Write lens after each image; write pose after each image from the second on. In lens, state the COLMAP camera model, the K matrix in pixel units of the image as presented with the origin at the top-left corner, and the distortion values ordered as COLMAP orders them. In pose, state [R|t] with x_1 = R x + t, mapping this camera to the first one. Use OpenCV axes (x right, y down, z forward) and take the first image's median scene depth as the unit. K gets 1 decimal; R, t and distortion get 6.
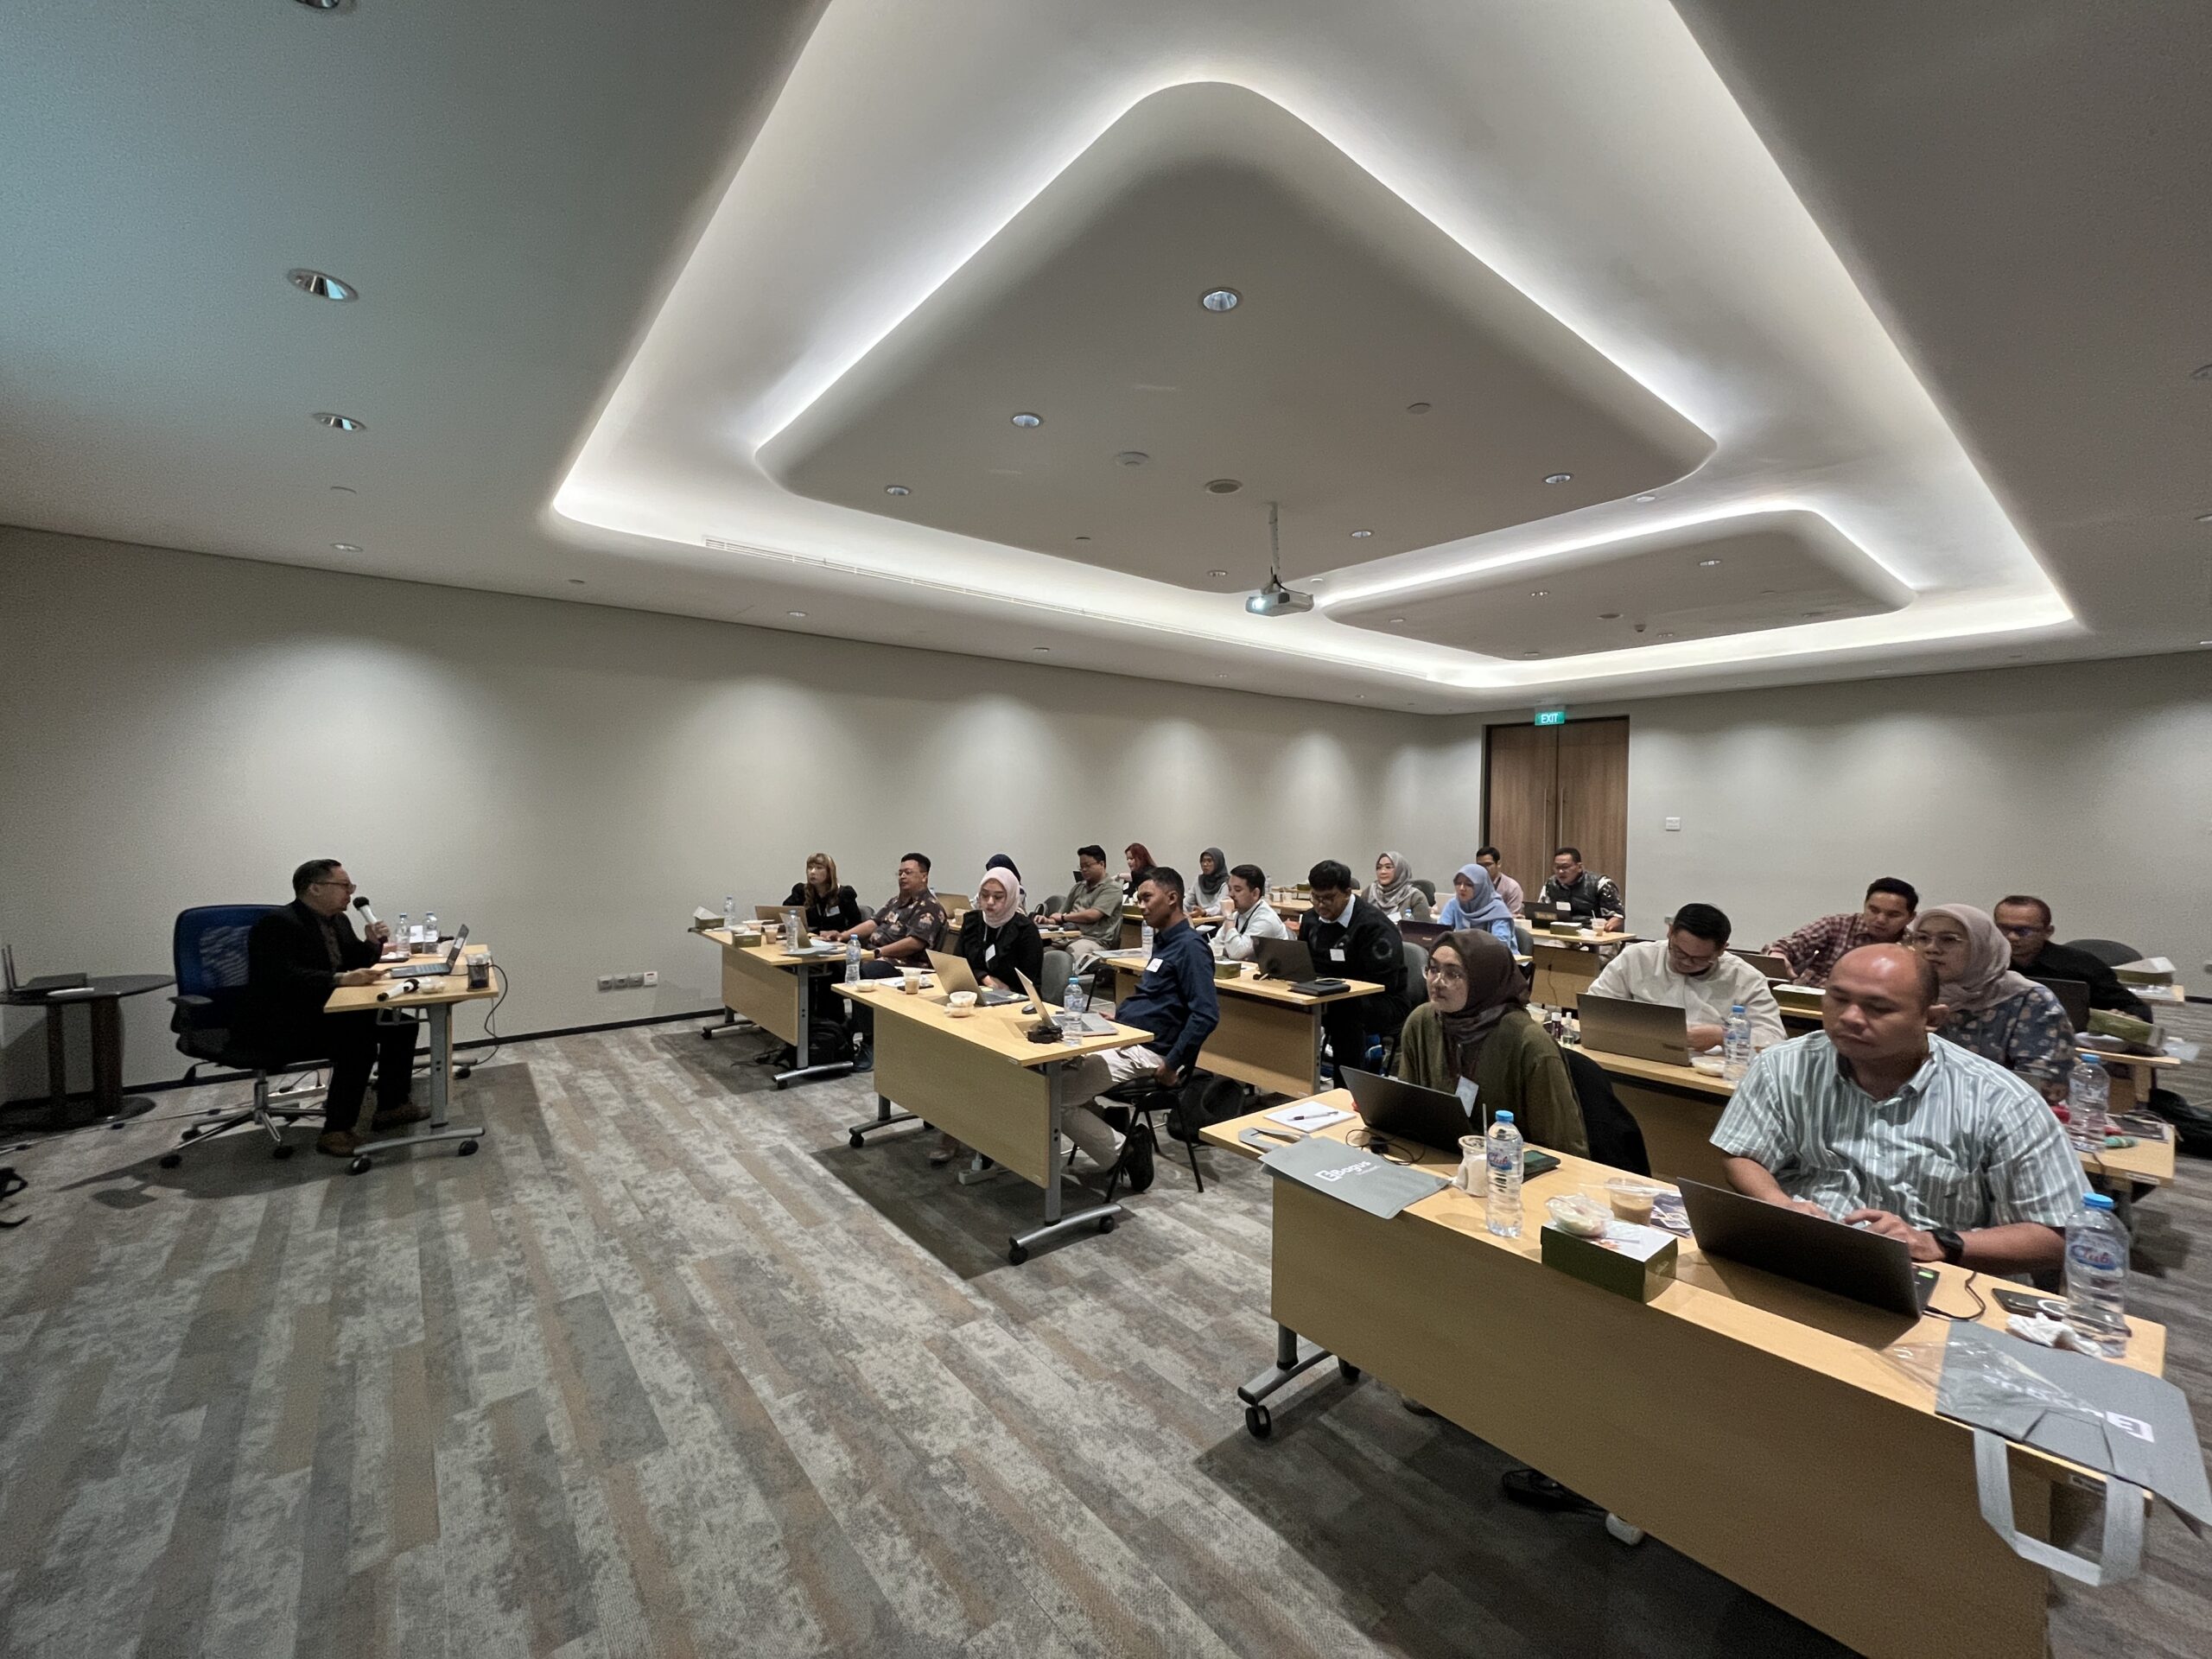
lens RADIAL K [[886.3, 0, 1106.0], [0, 886.3, 829.5], [0, 0, 1]] dist [-0.000348, 0.000003]
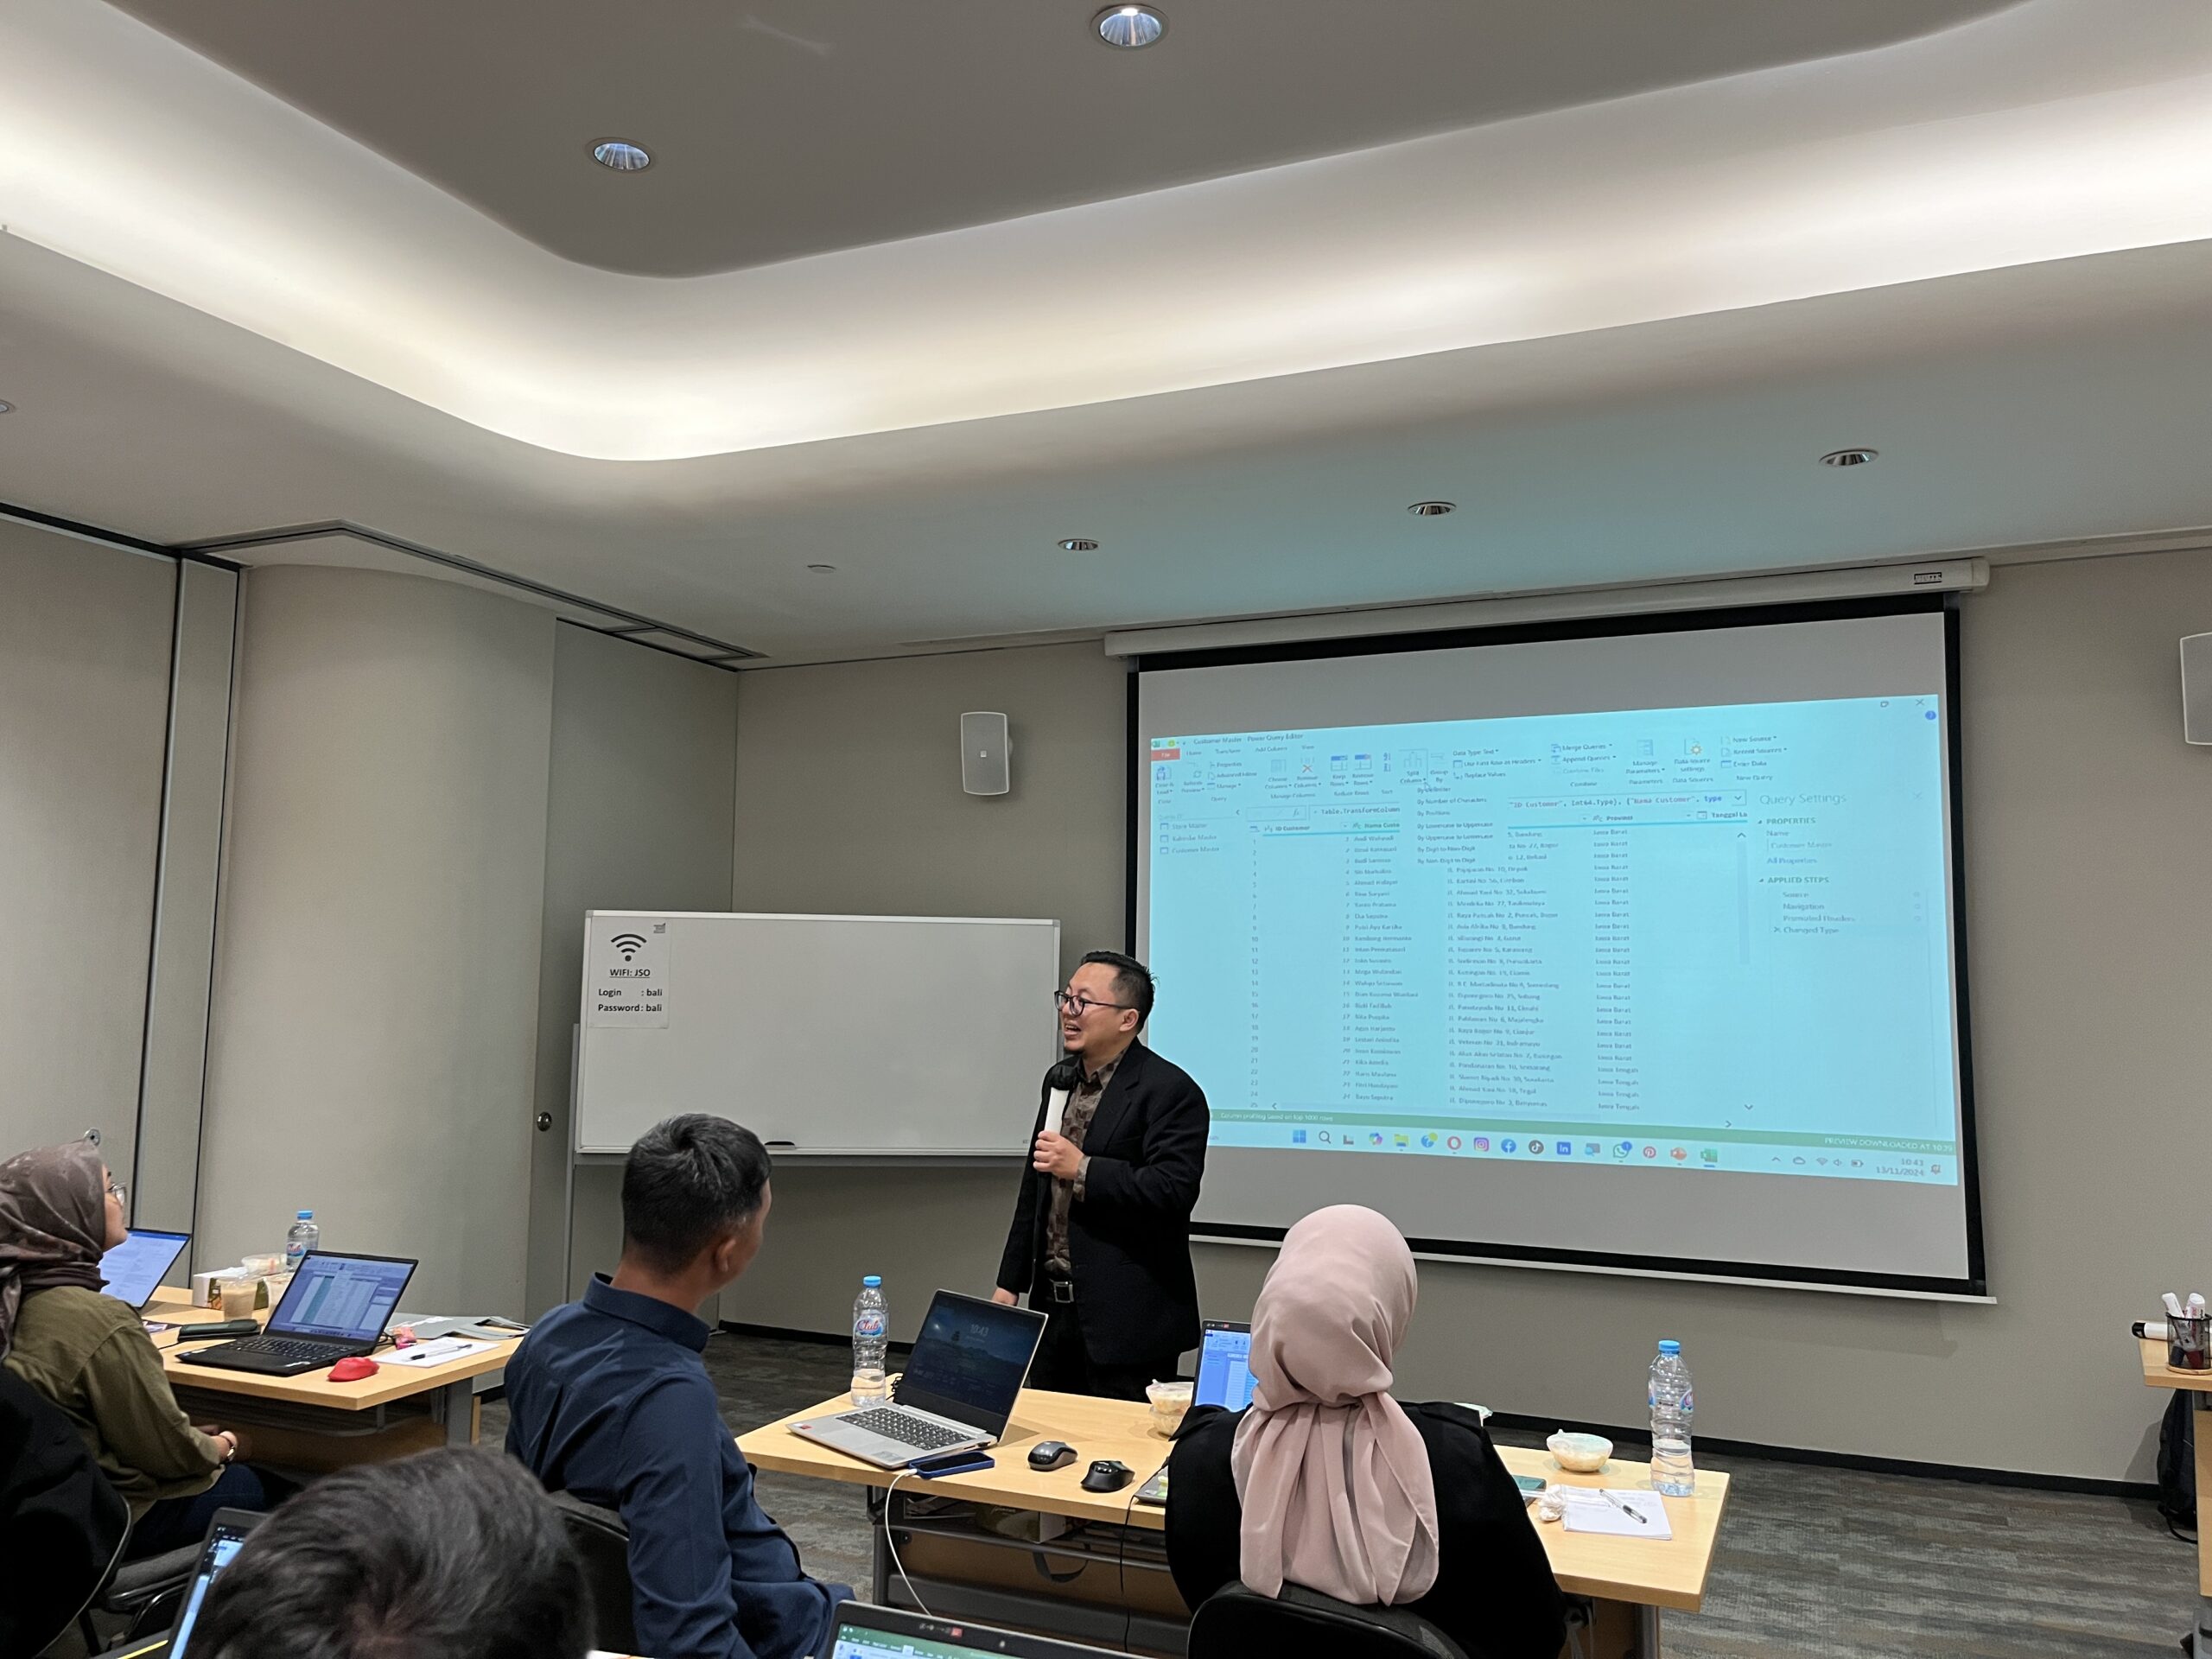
lens RADIAL K [[1678.1, 0, 1107.9], [0, 1678.1, 826.2], [0, 0, 1]] dist [0.075958, -0.114749]
pose [[-0.891041, -0.055056, -0.450572, 0.274894], [-0.019268, 0.996310, -0.083637, -0.026874], [0.453514, -0.065842, -0.888814, 1.793401]]
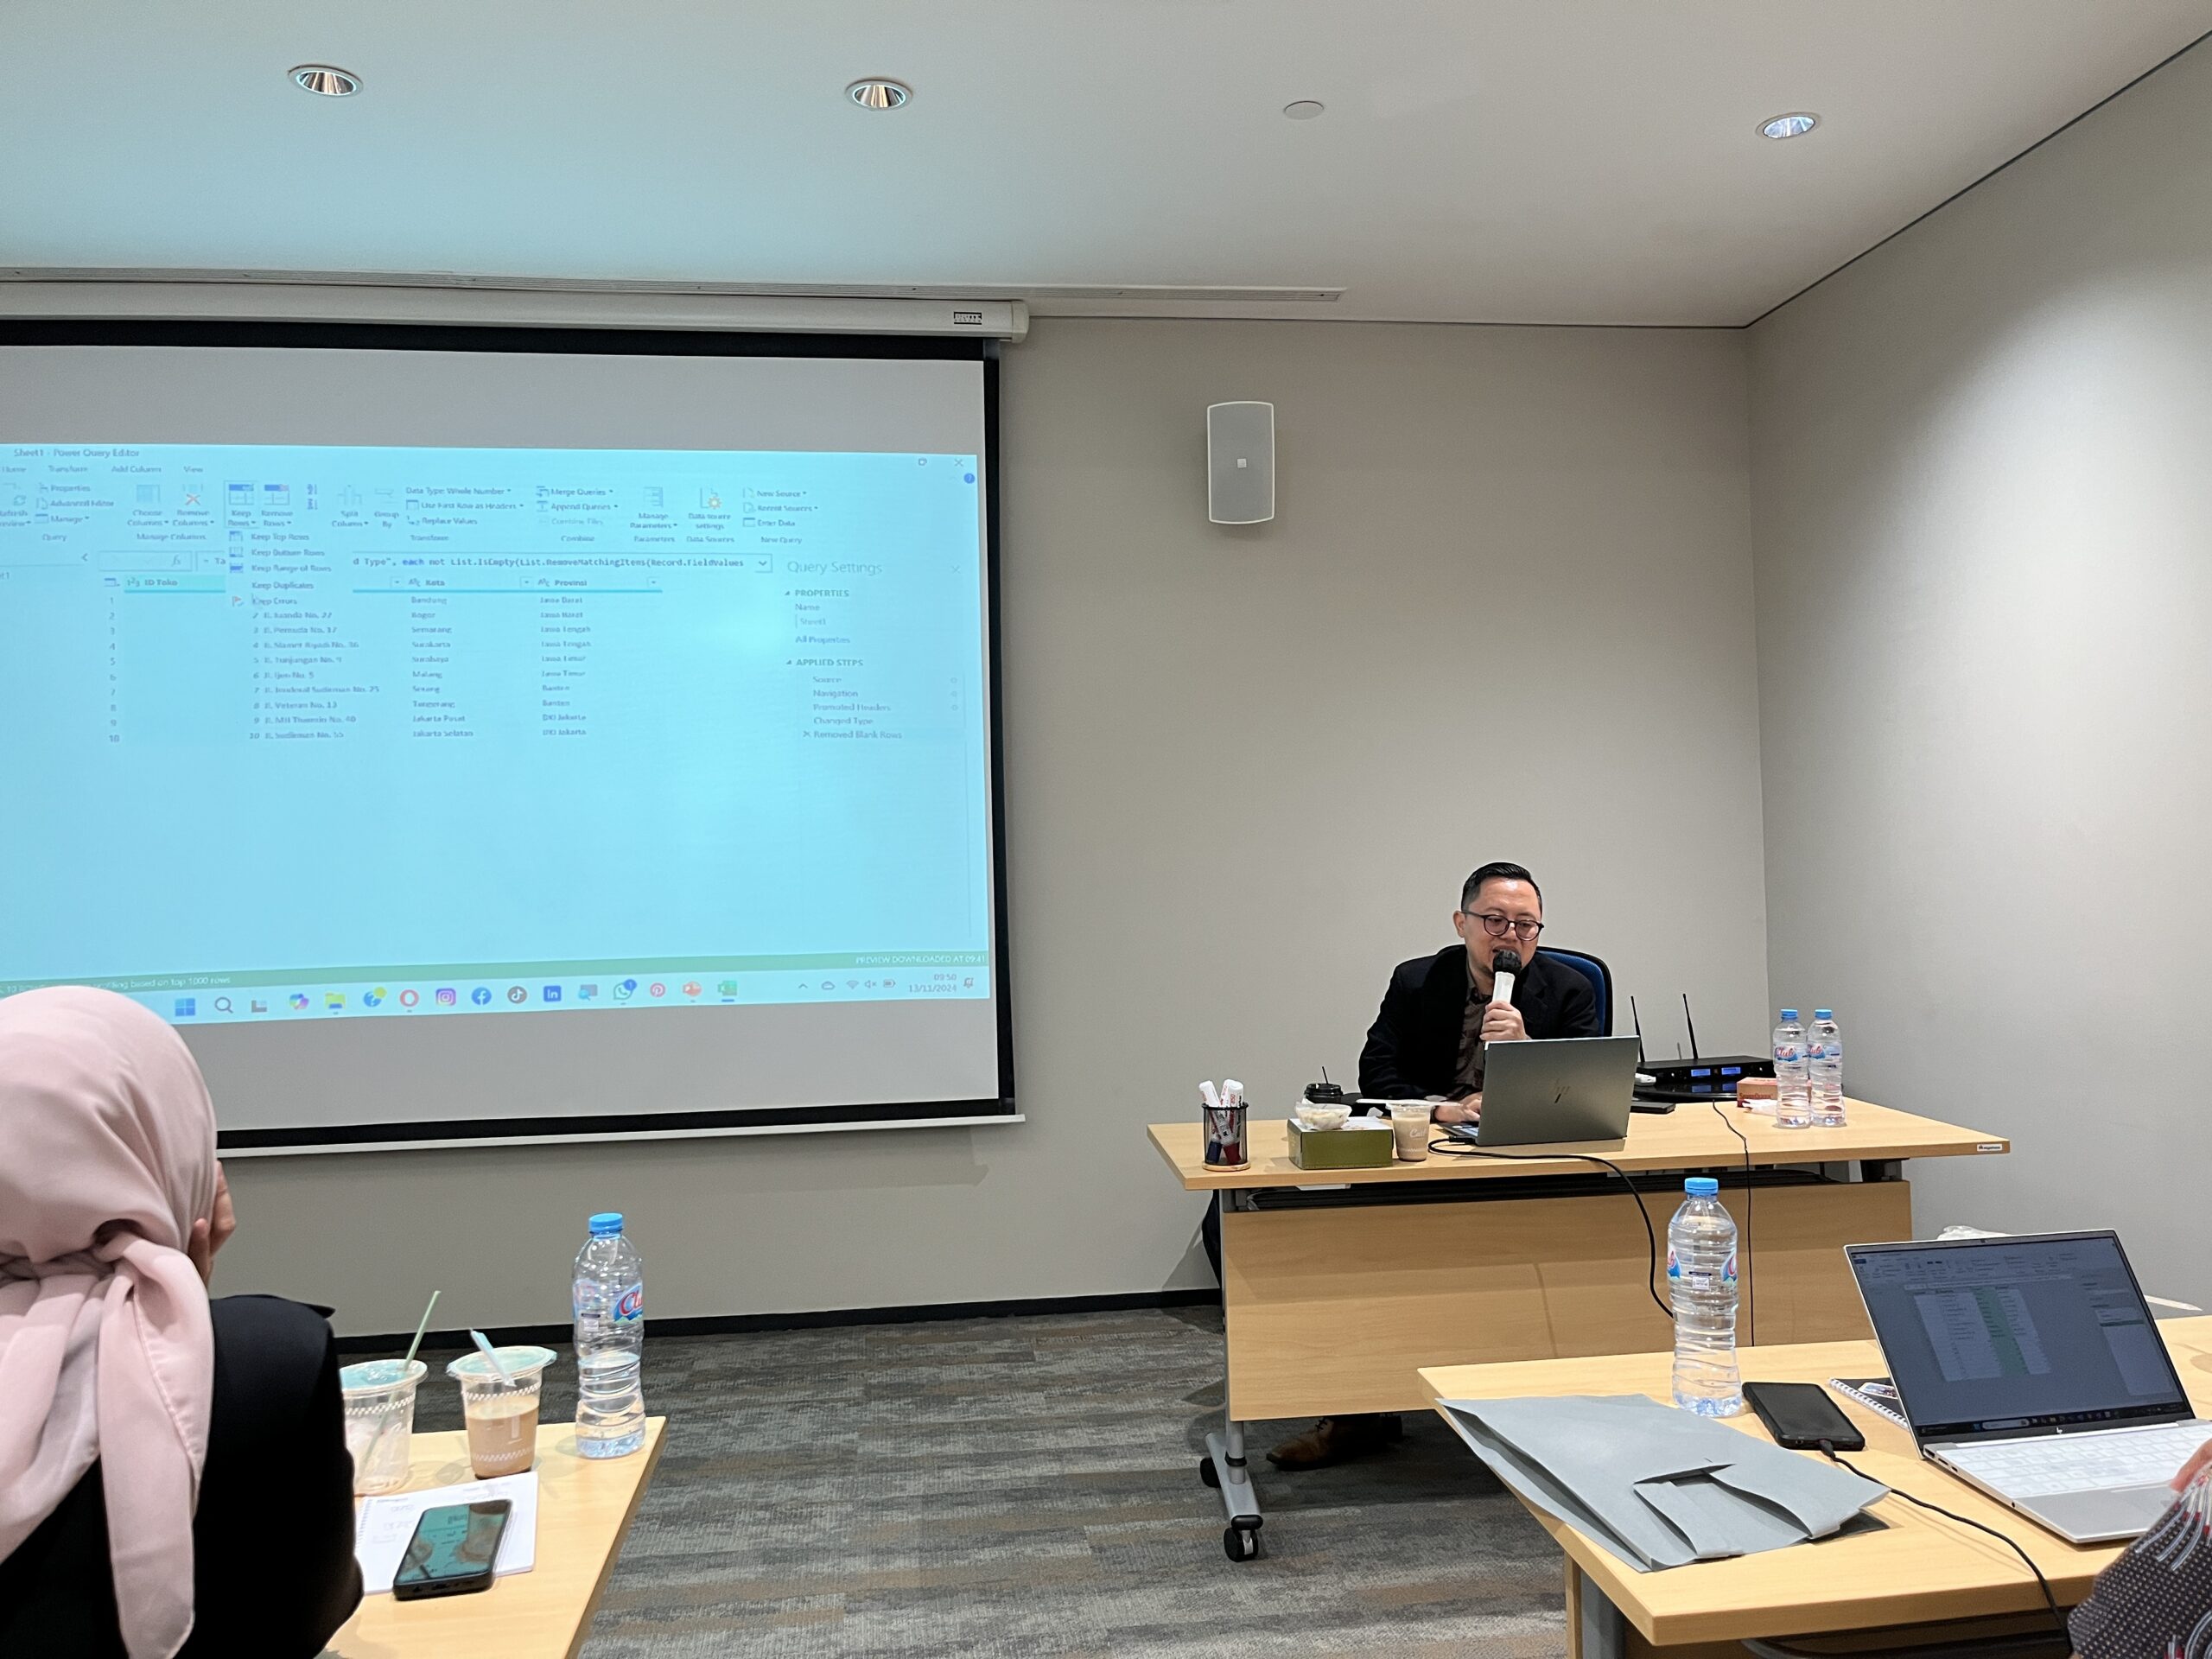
lens RADIAL K [[1678.1, 0, 1107.9], [0, 1678.1, 826.2], [0, 0, 1]] dist [0.075958, -0.114749]
pose [[-0.536338, -0.011305, -0.843927, -0.004470], [0.009041, 0.999776, -0.019139, 0.039988], [0.843955, -0.017895, -0.536116, 1.580917]]
